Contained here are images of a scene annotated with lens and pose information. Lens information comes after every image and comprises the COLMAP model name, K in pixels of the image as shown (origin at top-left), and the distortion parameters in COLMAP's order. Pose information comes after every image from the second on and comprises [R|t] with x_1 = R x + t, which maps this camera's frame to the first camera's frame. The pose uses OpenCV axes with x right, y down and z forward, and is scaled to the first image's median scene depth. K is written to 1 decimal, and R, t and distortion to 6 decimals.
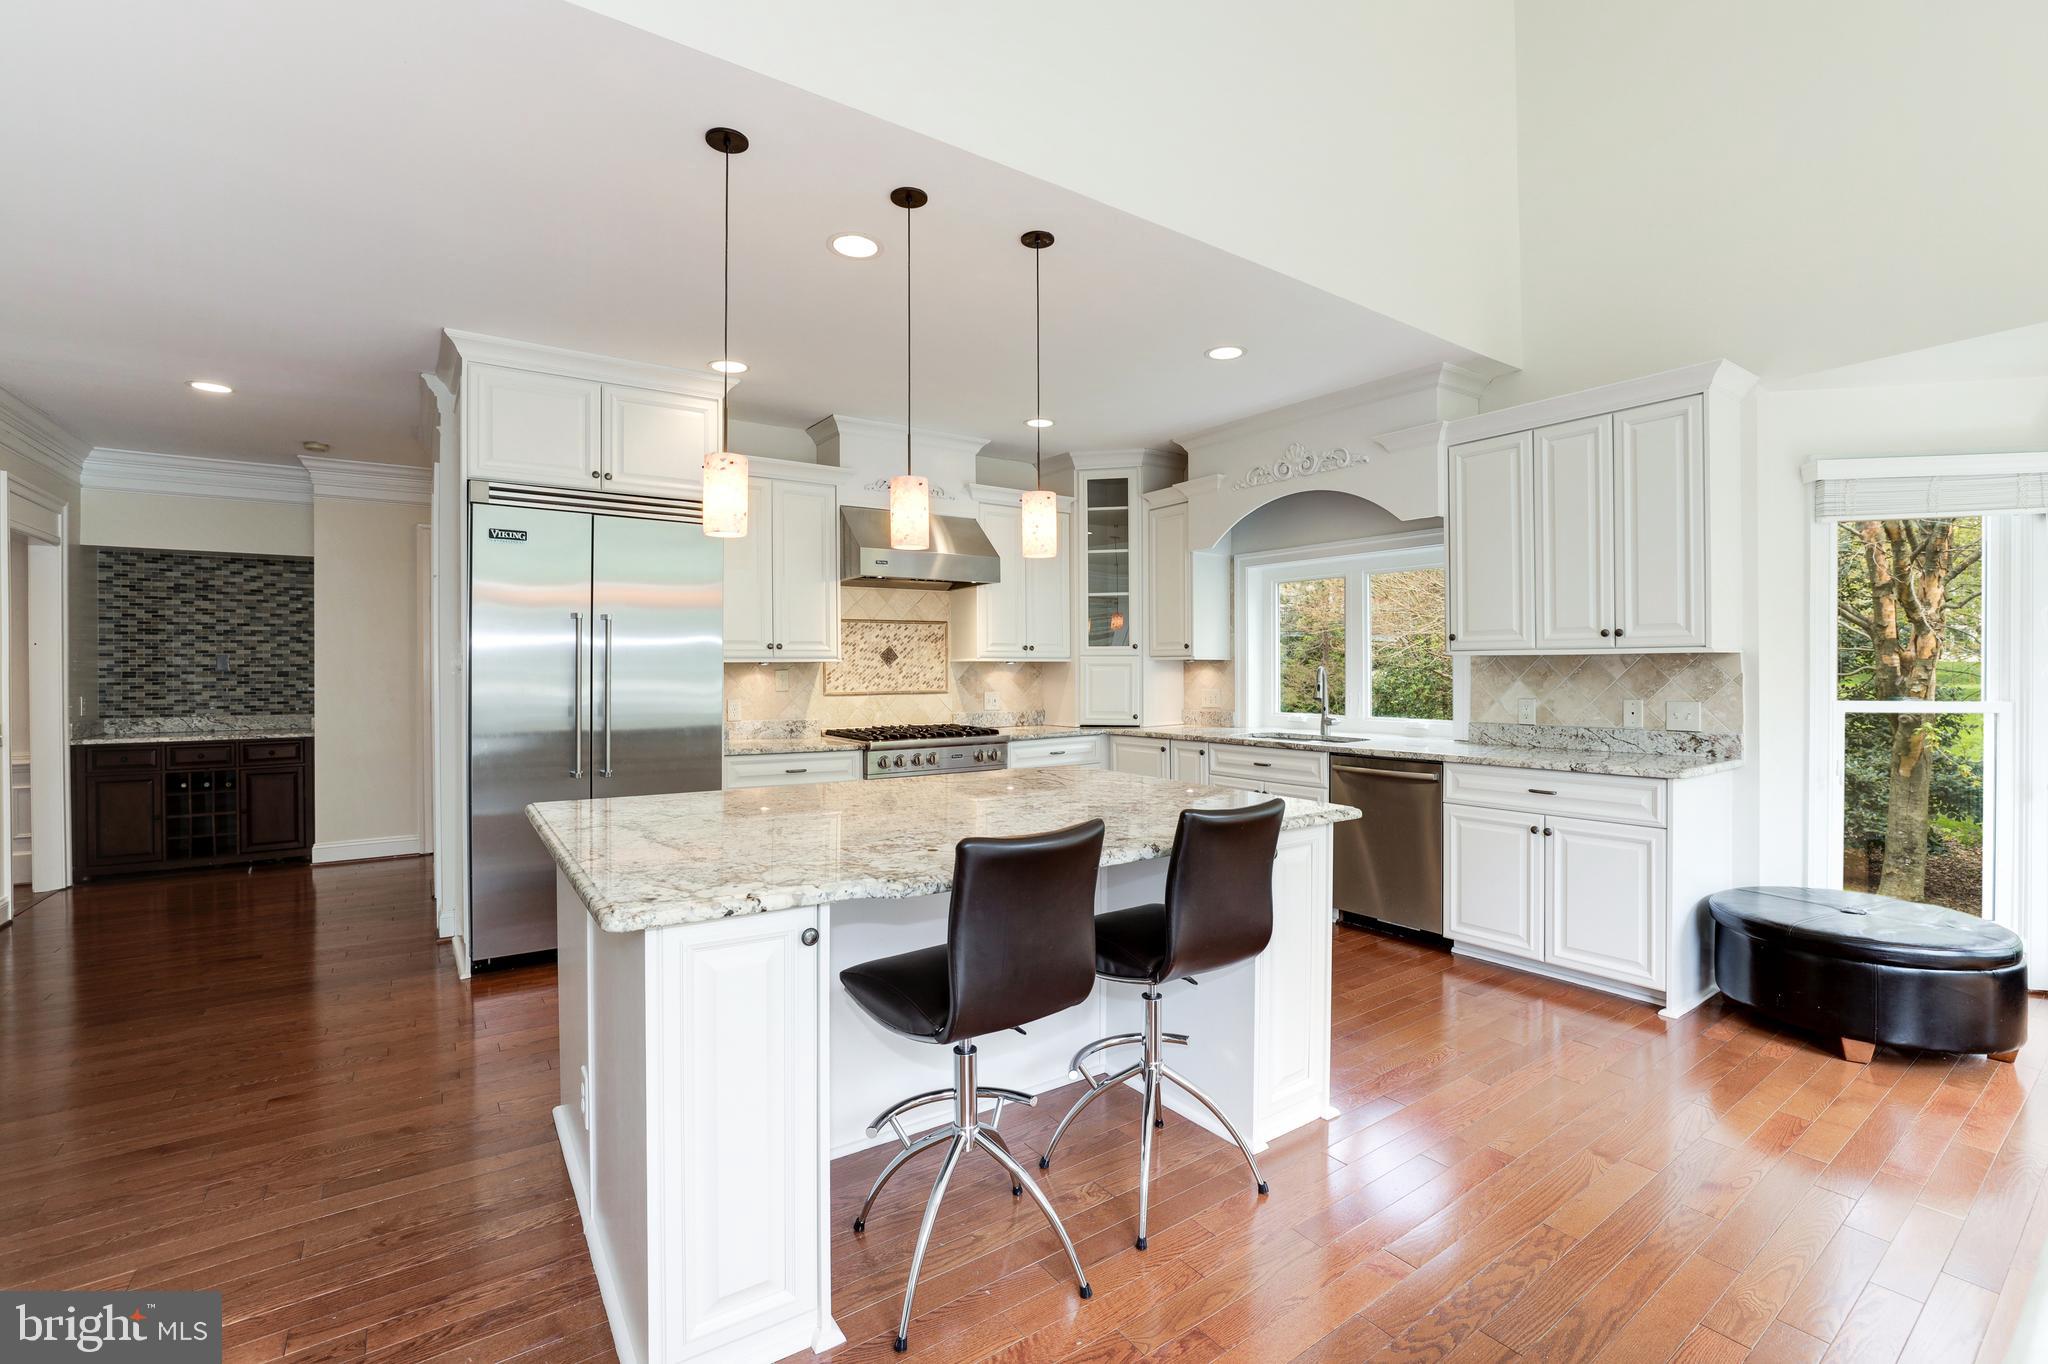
lens RADIAL K [[901.0, 0, 1023.0], [0, 901.0, 669.6], [0, 0, 1]] dist [-0.014533, 0.003373]
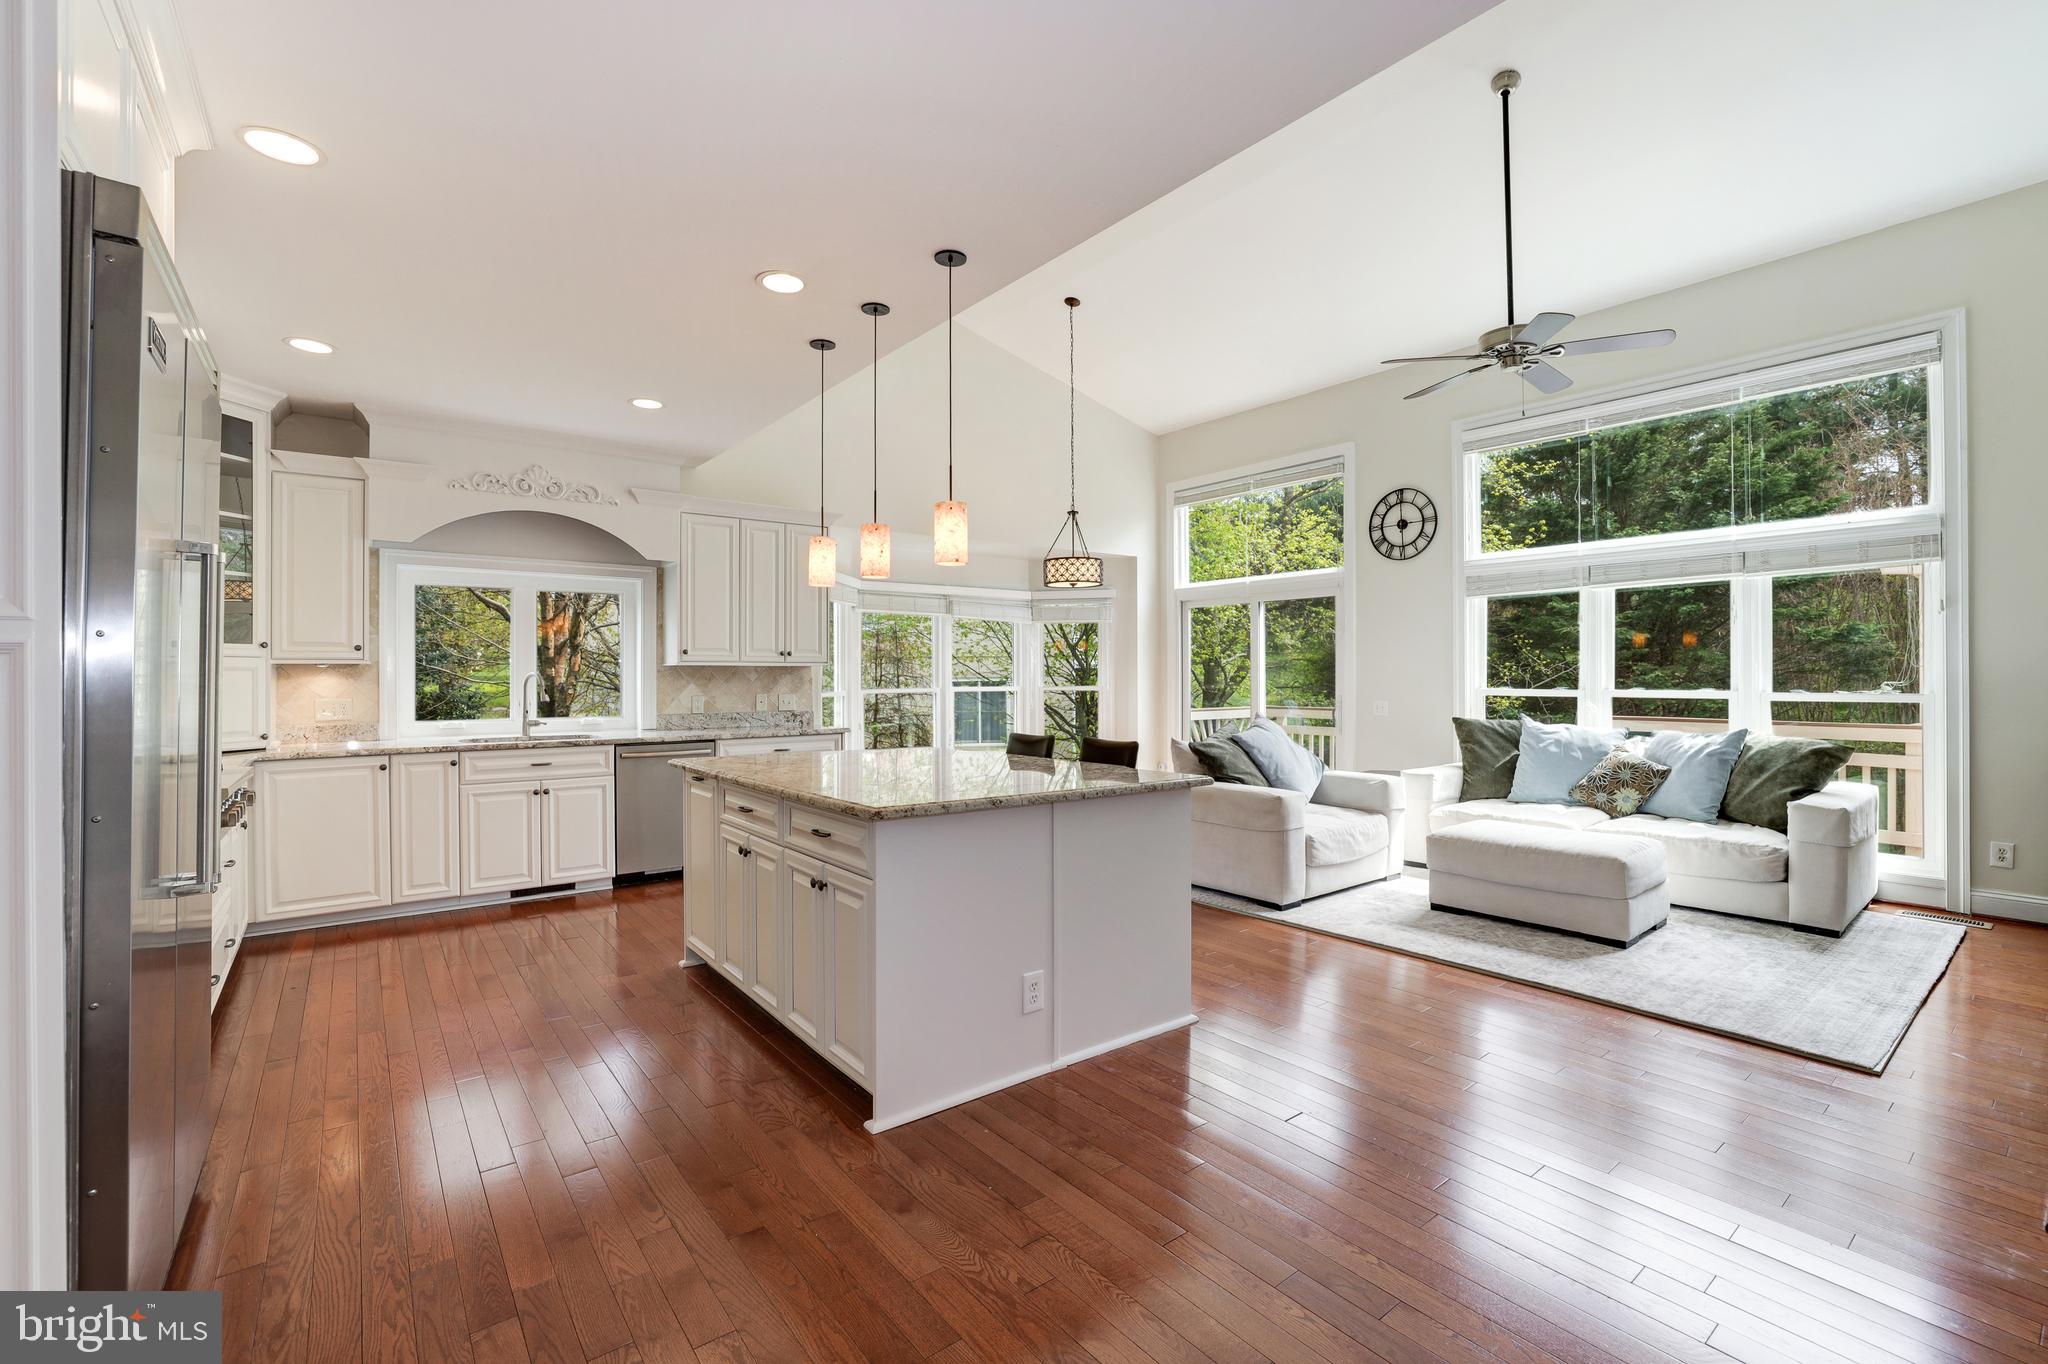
lens RADIAL K [[901.0, 0, 1037.8], [0, 901.0, 676.3], [0, 0, 1]] dist [-0.014533, 0.003373]
pose [[-0.059848, 0.004785, 0.998196, -0.814371], [0.003540, 0.999983, -0.004582, 0.008599], [-0.998201, 0.003260, -0.059864, 0.475607]]
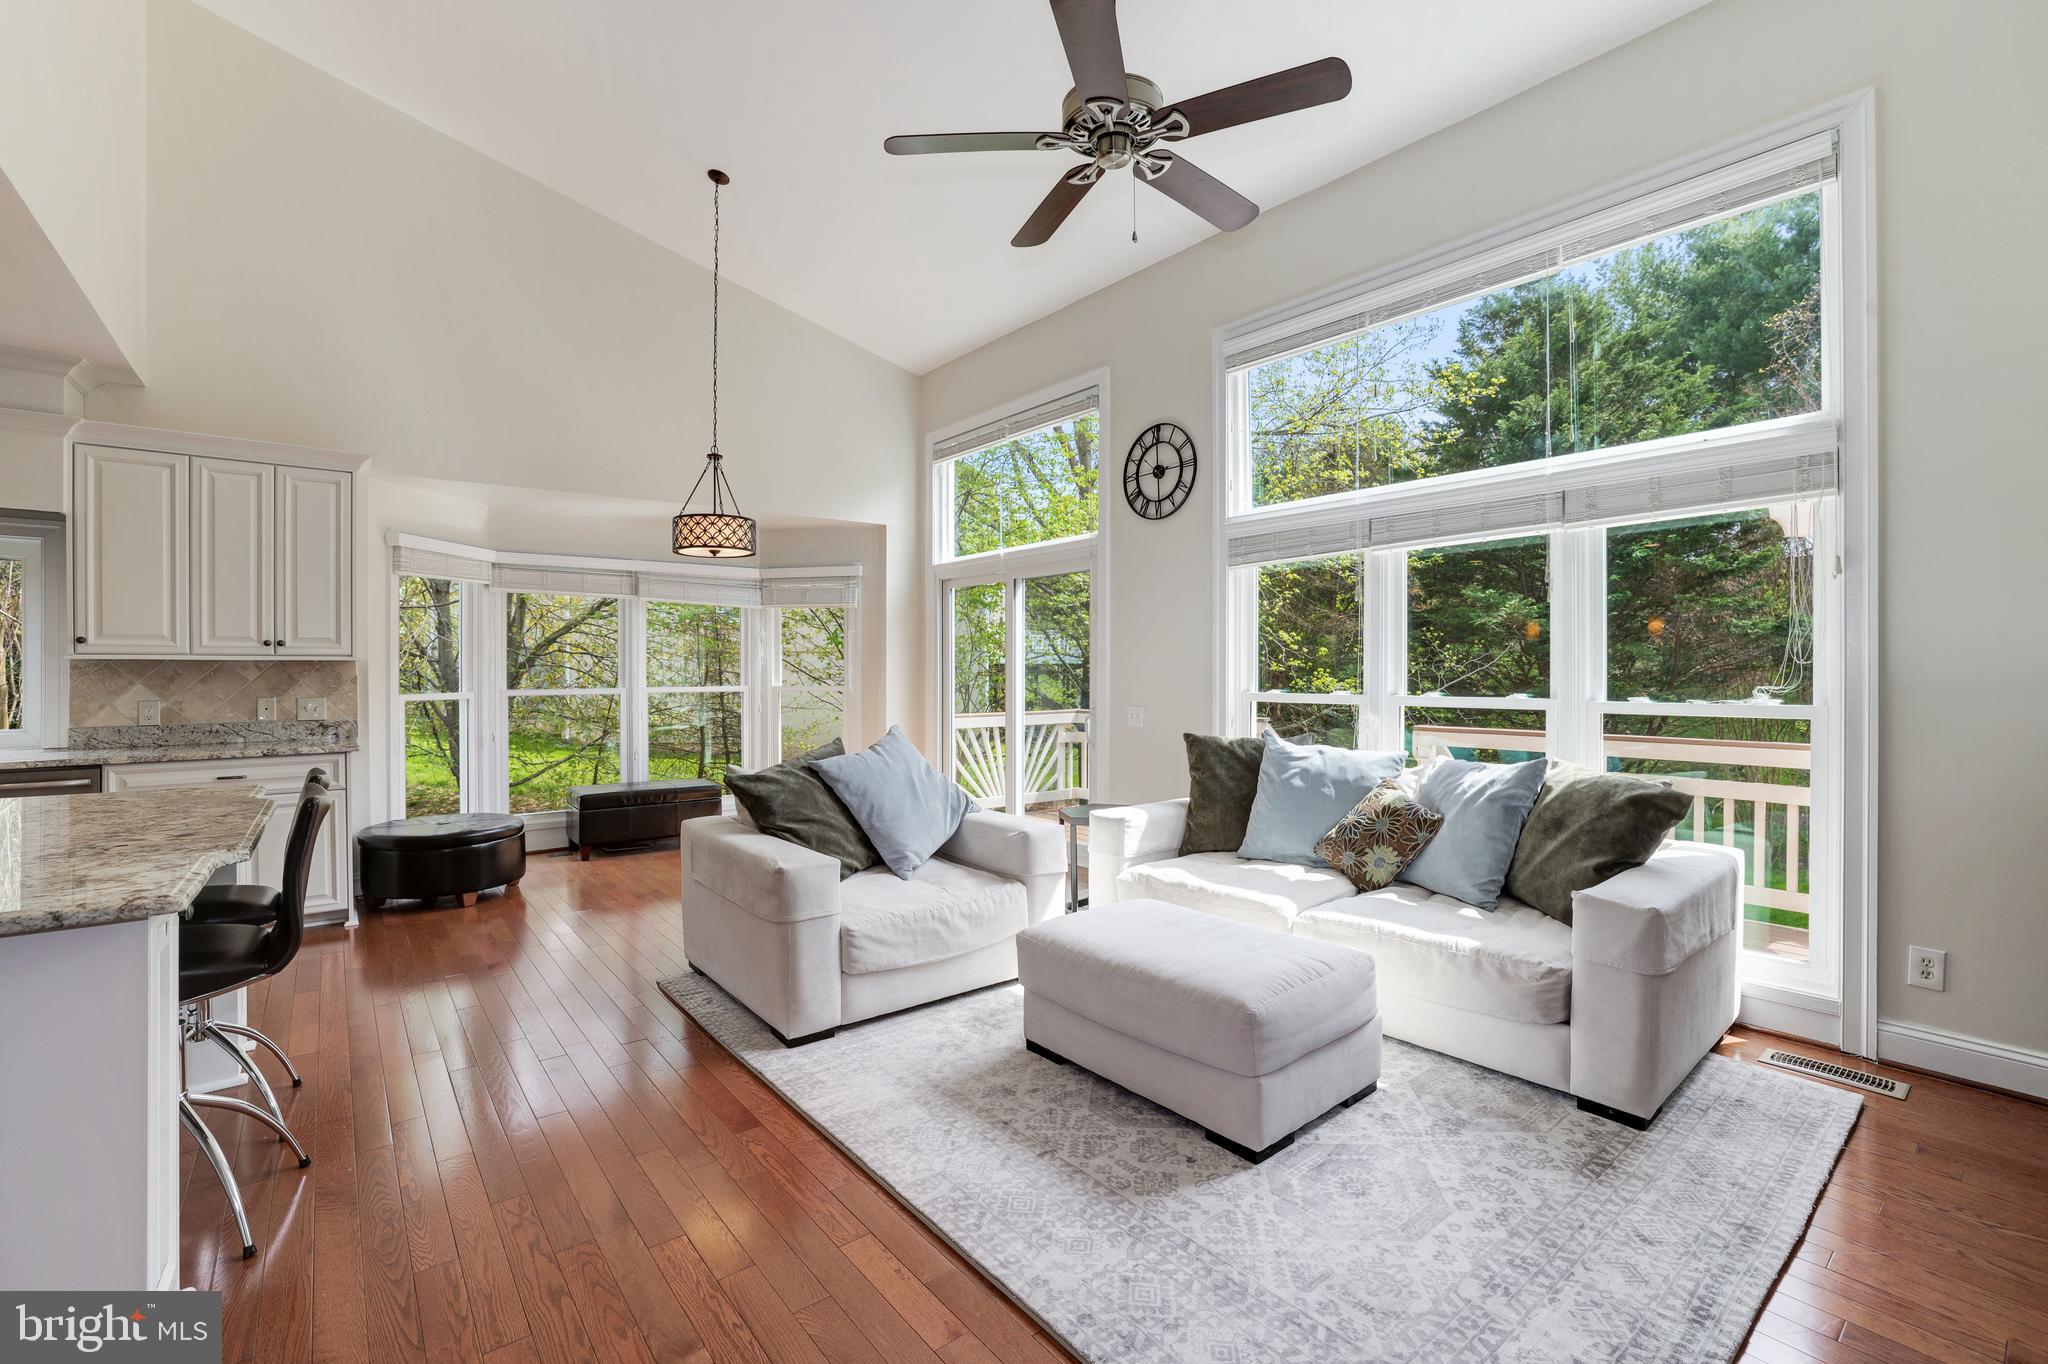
lens RADIAL K [[885.1, 0, 1041.0], [0, 885.1, 676.7], [0, 0, 1]] dist [-0.025738, 0.003813]
pose [[-0.065349, -0.000393, 0.997862, -0.461493], [0.002013, 0.999998, 0.000525, 0.005060], [-0.997860, 0.002043, -0.065348, 0.017880]]
